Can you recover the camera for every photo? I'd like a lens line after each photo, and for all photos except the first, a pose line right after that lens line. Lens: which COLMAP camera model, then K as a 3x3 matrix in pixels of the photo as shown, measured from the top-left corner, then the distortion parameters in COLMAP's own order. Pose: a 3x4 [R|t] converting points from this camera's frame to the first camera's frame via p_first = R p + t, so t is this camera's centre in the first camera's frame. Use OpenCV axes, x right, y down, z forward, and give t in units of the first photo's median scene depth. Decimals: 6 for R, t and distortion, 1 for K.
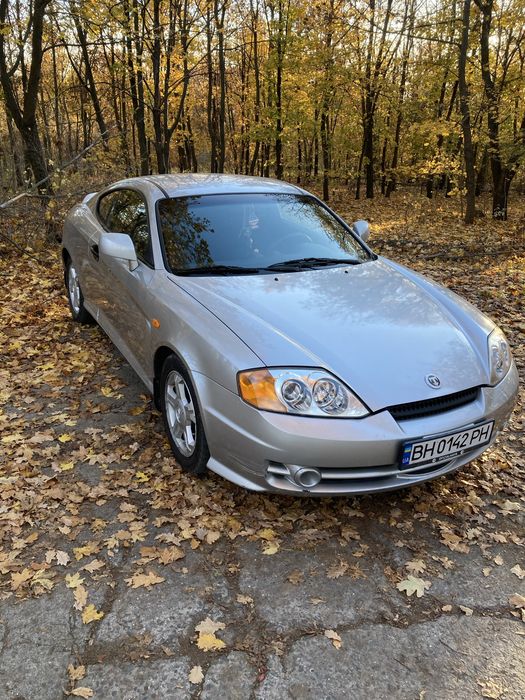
lens RADIAL K [[573.8, 0, 257.6], [0, 573.8, 358.3], [0, 0, 1]] dist [0.016731, -0.015226]
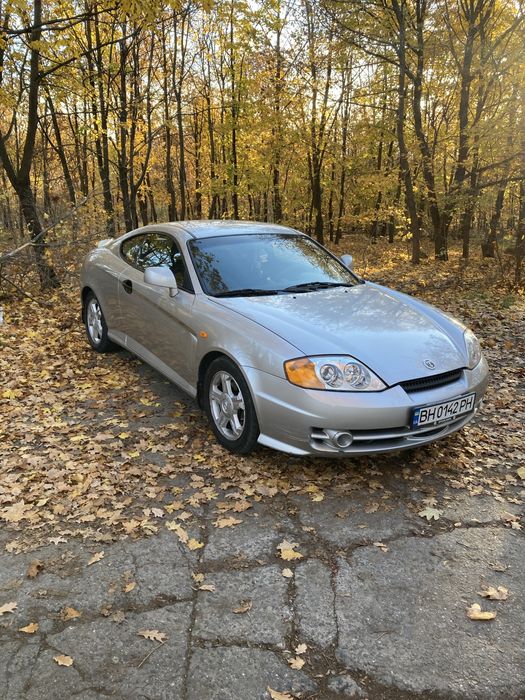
lens RADIAL K [[573.8, 0, 255.0], [0, 573.8, 346.3], [0, 0, 1]] dist [0.016731, -0.015226]
pose [[0.995768, -0.038160, 0.083611, -0.191458], [0.046663, 0.993665, -0.102233, 0.108794], [-0.079180, 0.105702, 0.991240, -0.269739]]
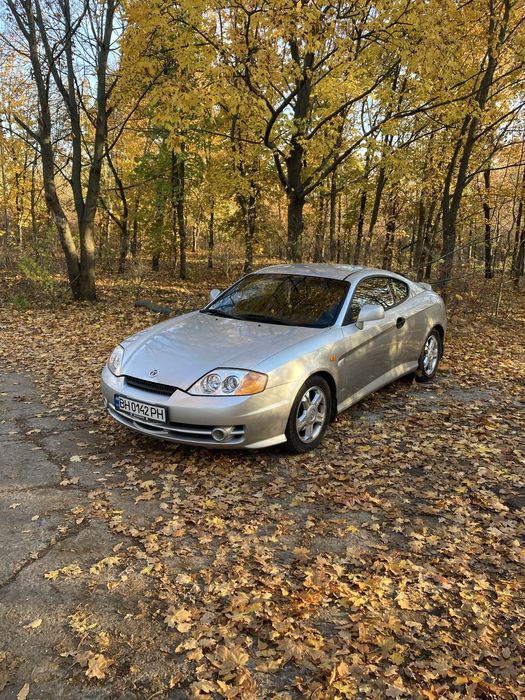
lens RADIAL K [[573.8, 0, 262.9], [0, 573.8, 350.0], [0, 0, 1]] dist [0.016731, -0.015226]
pose [[0.433608, 0.163204, -0.886199, 1.799037], [-0.330954, 0.943573, 0.011838, -0.139175], [0.838125, 0.288158, 0.463153, 0.445780]]
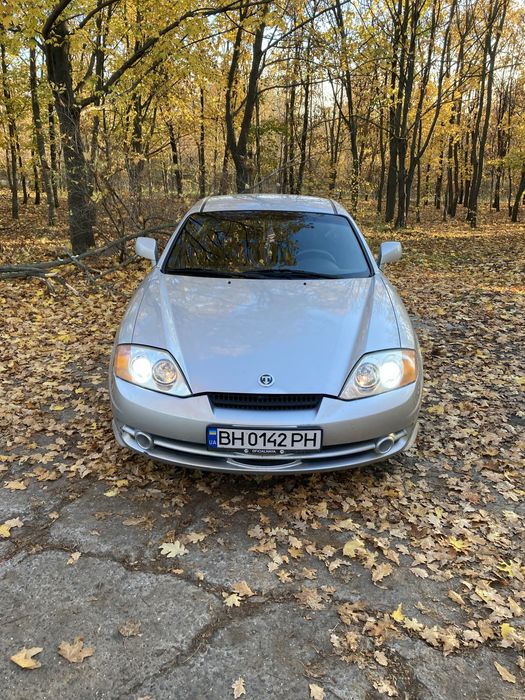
lens RADIAL K [[573.8, 0, 262.3], [0, 573.8, 344.0], [0, 0, 1]] dist [0.016731, -0.015226]
pose [[0.876984, 0.133192, -0.461691, 0.739765], [-0.165056, 0.985854, -0.029117, 0.006022], [0.451282, 0.101740, 0.886563, 0.036164]]
